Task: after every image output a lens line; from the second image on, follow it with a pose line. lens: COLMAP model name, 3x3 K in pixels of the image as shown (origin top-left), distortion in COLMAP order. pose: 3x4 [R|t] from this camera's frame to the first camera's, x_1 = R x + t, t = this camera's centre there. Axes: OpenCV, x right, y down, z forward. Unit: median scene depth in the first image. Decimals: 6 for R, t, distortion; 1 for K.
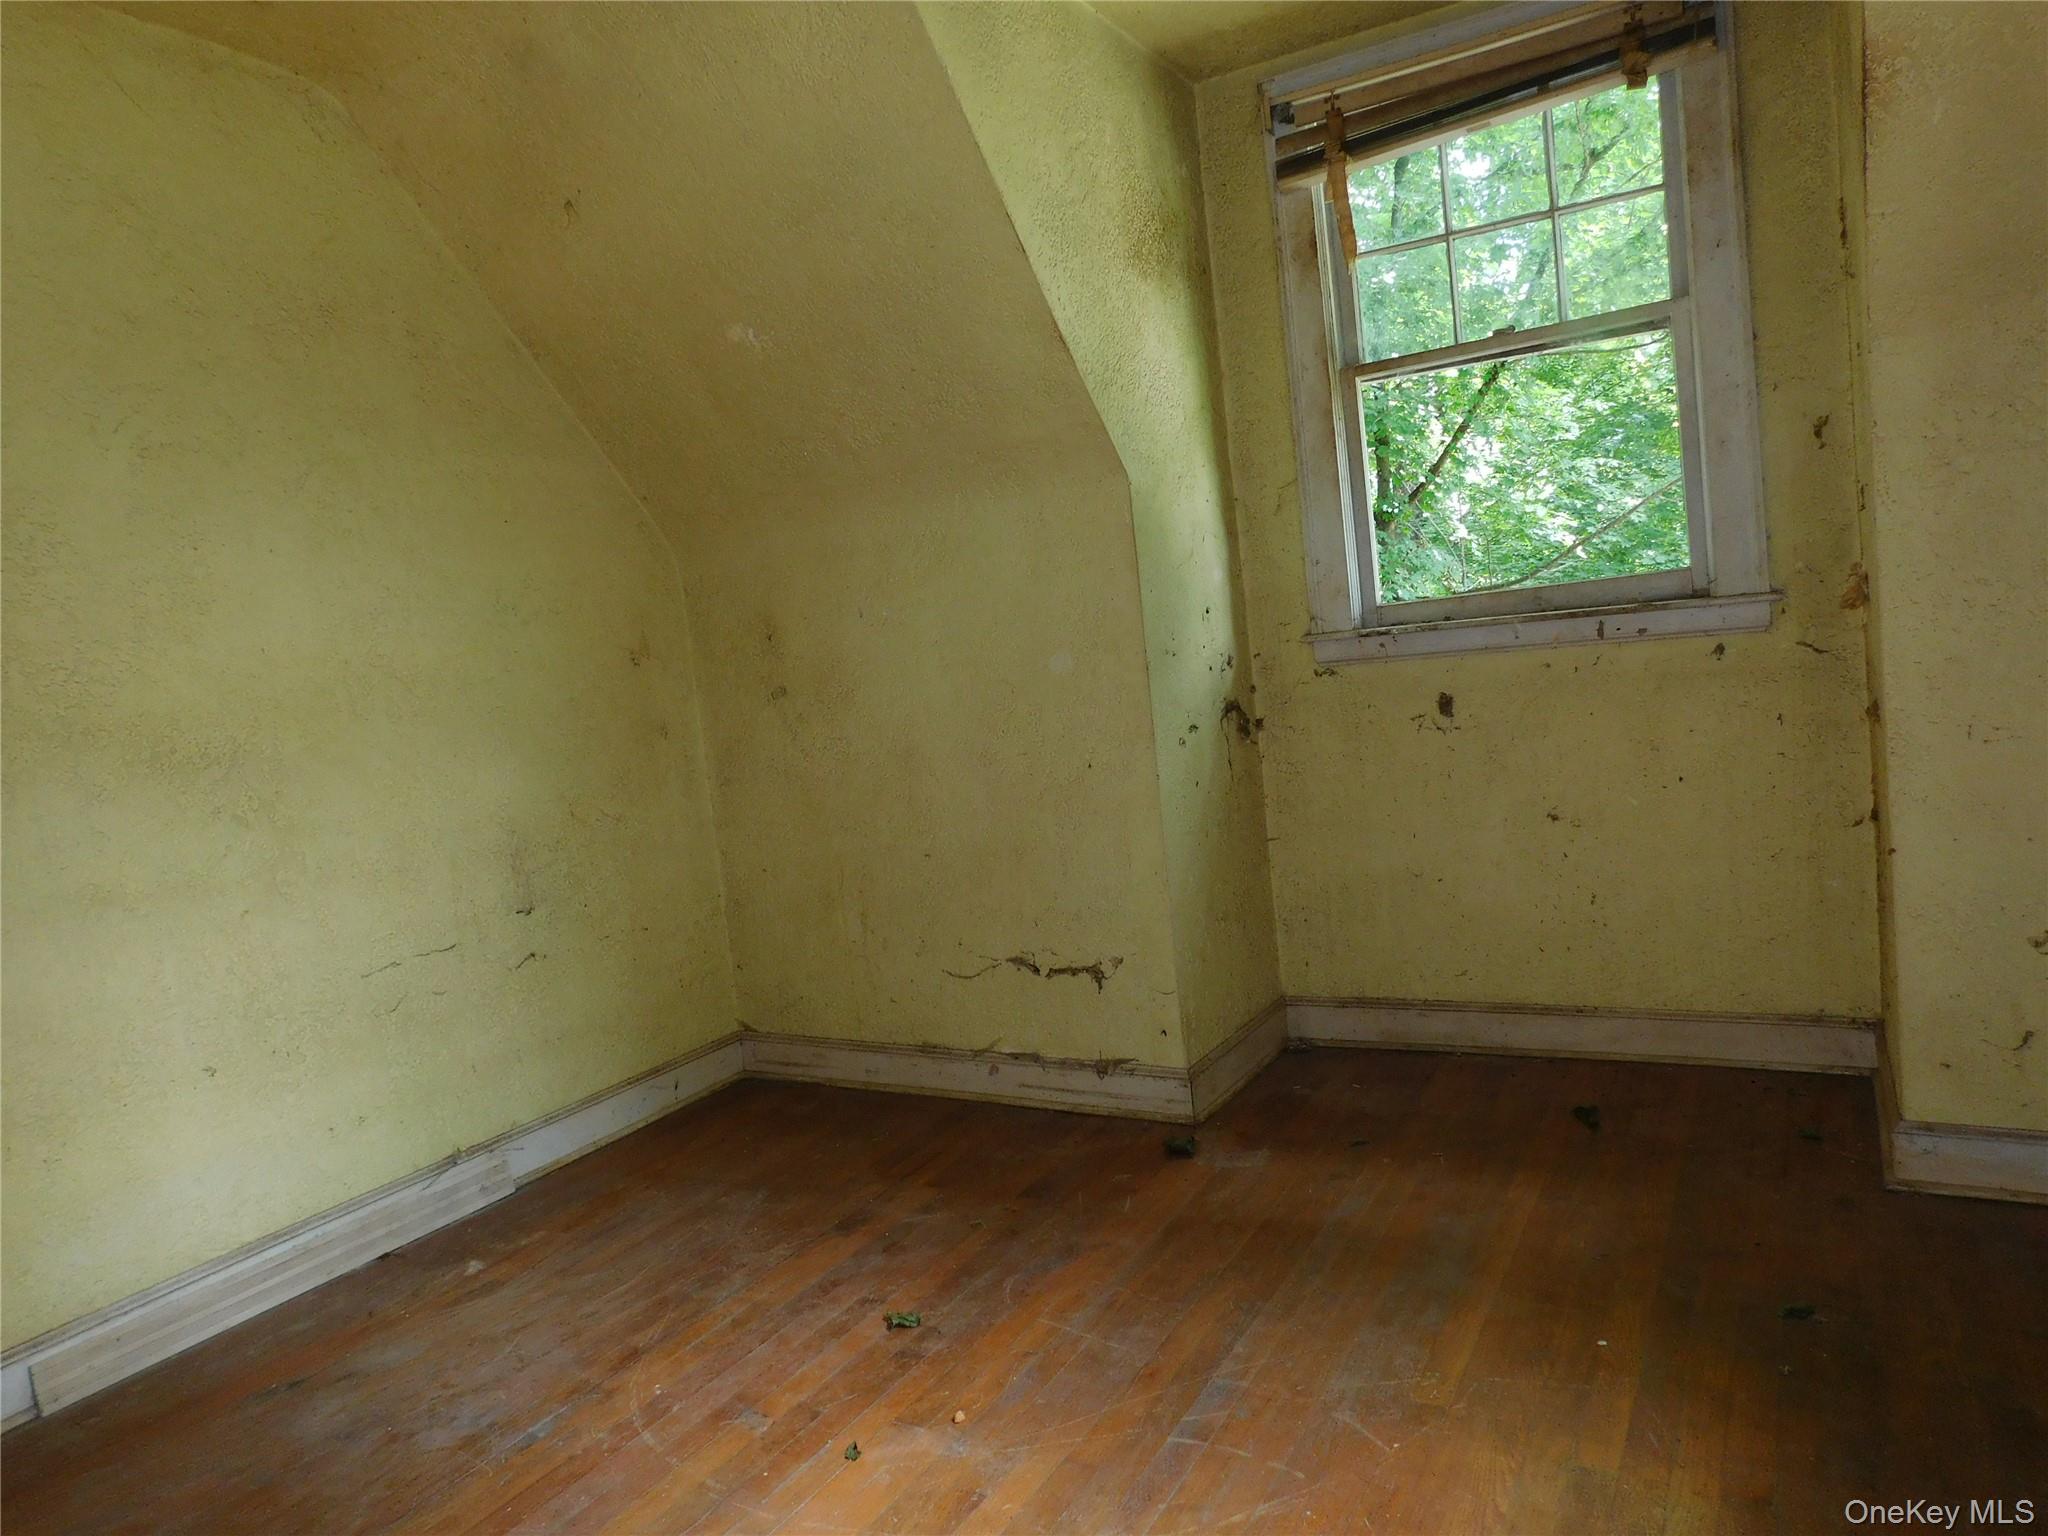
lens RADIAL K [[1386.6, 0, 1021.7], [0, 1386.6, 766.1], [0, 0, 1]] dist [-0.034254, 0.009113]
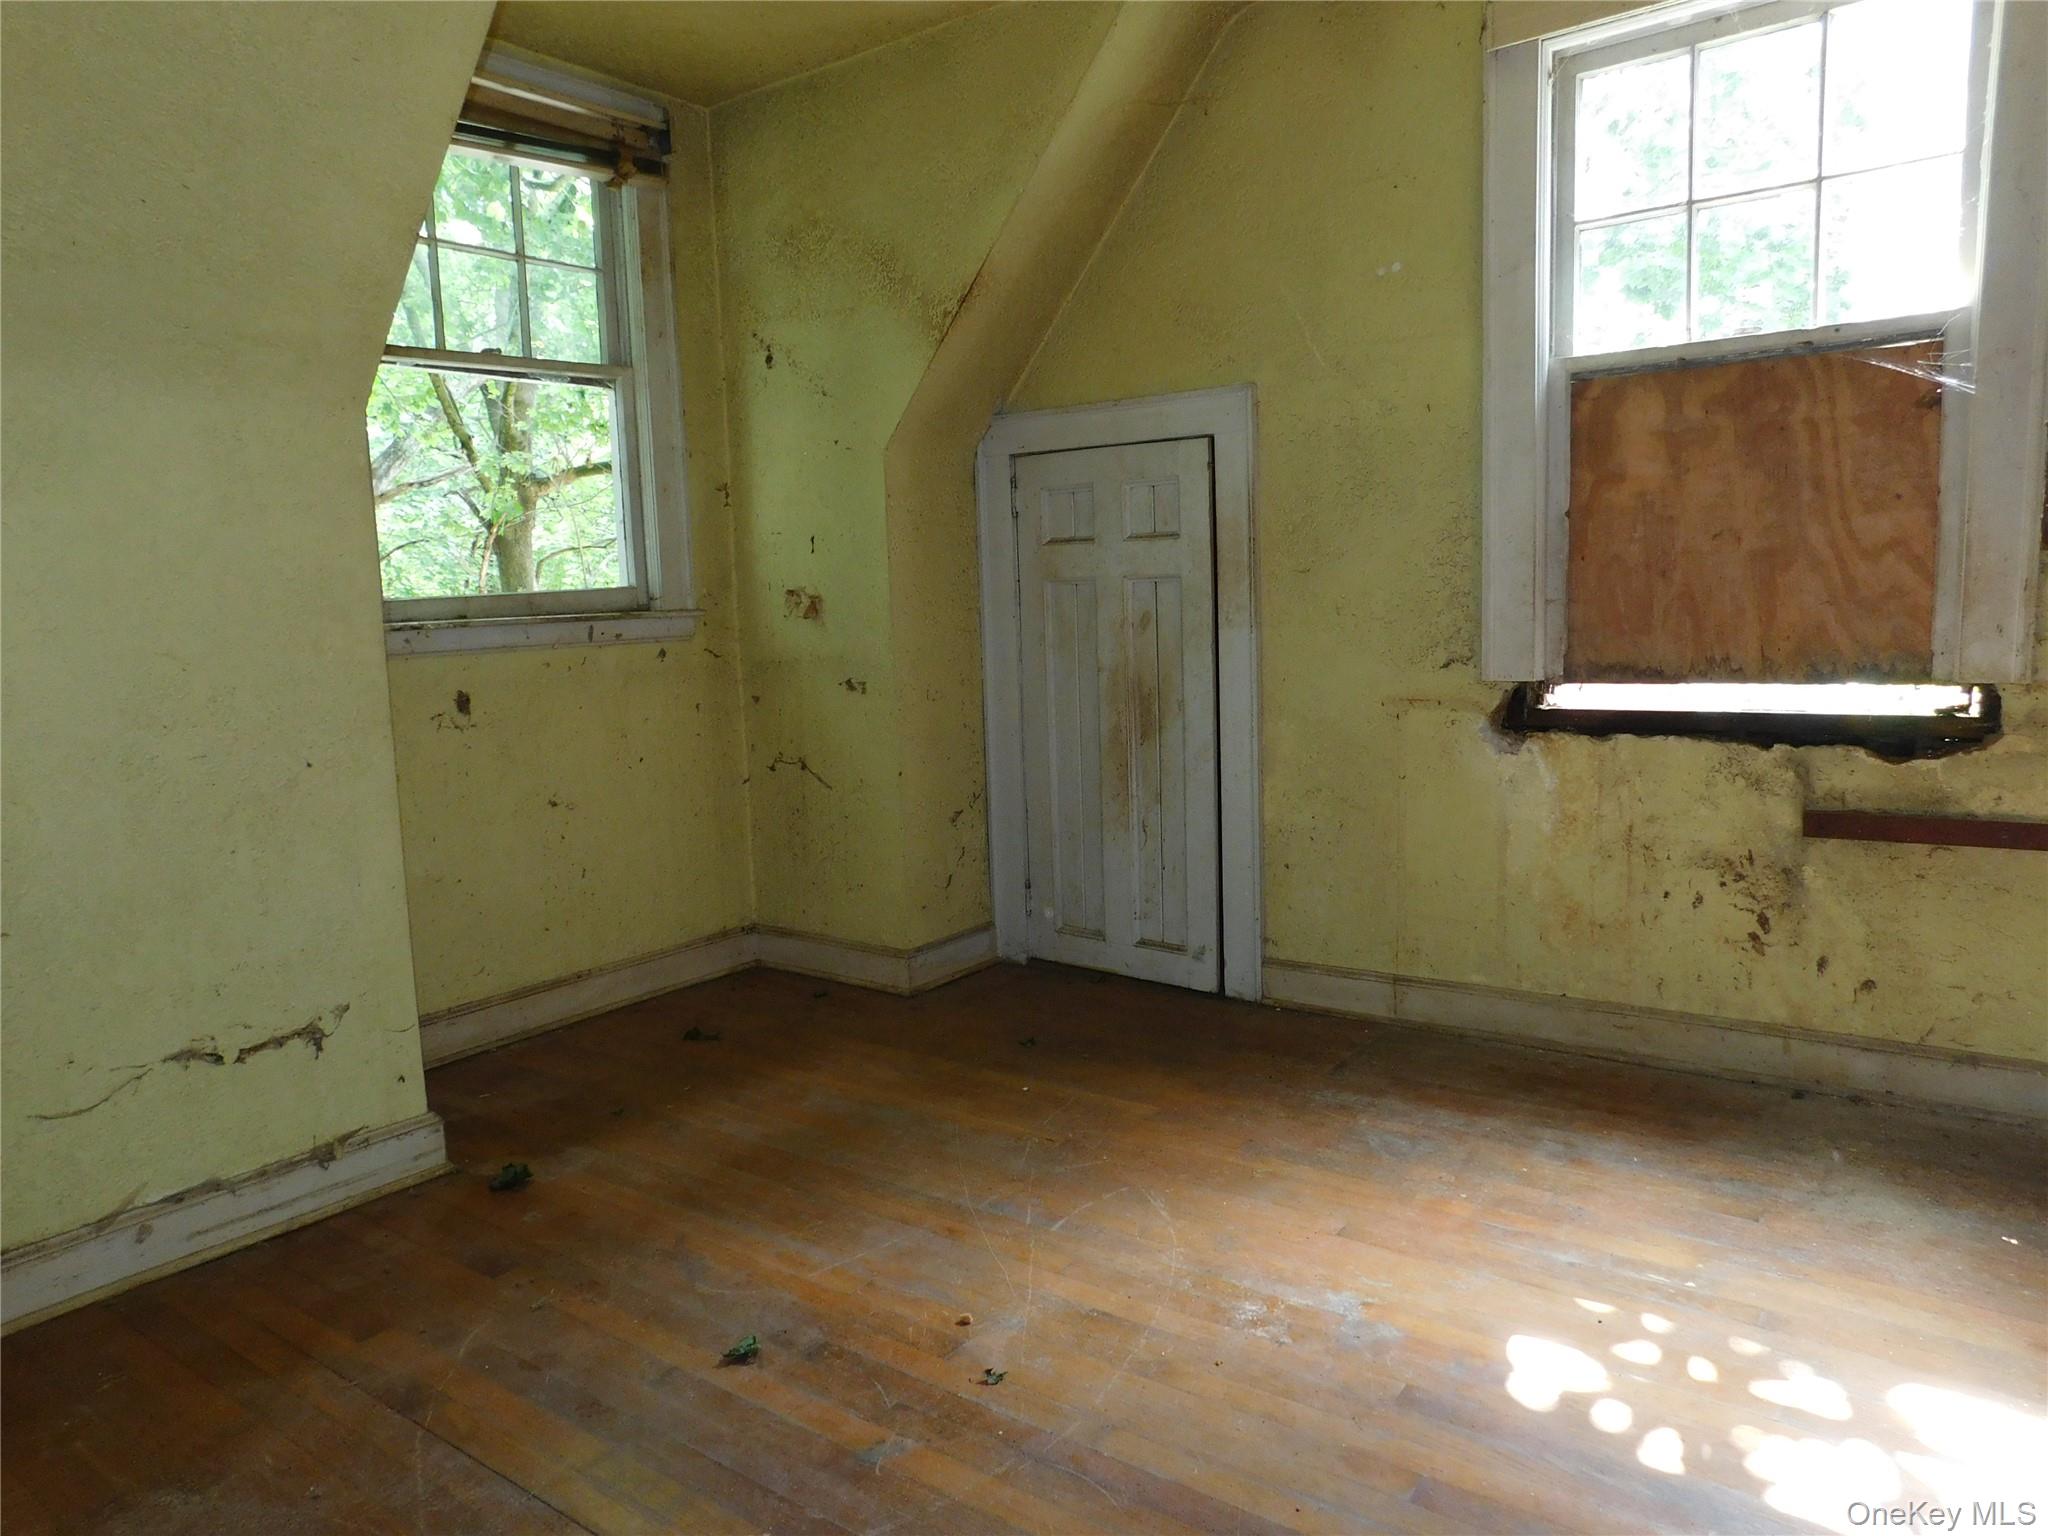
lens RADIAL K [[1386.6, 0, 1021.8], [0, 1386.6, 767.9], [0, 0, 1]] dist [-0.034254, 0.009113]
pose [[0.115015, -0.026547, 0.993009, -0.669013], [0.116825, 0.993067, 0.013018, 0.038399], [-0.986470, 0.114511, 0.117319, 0.508092]]
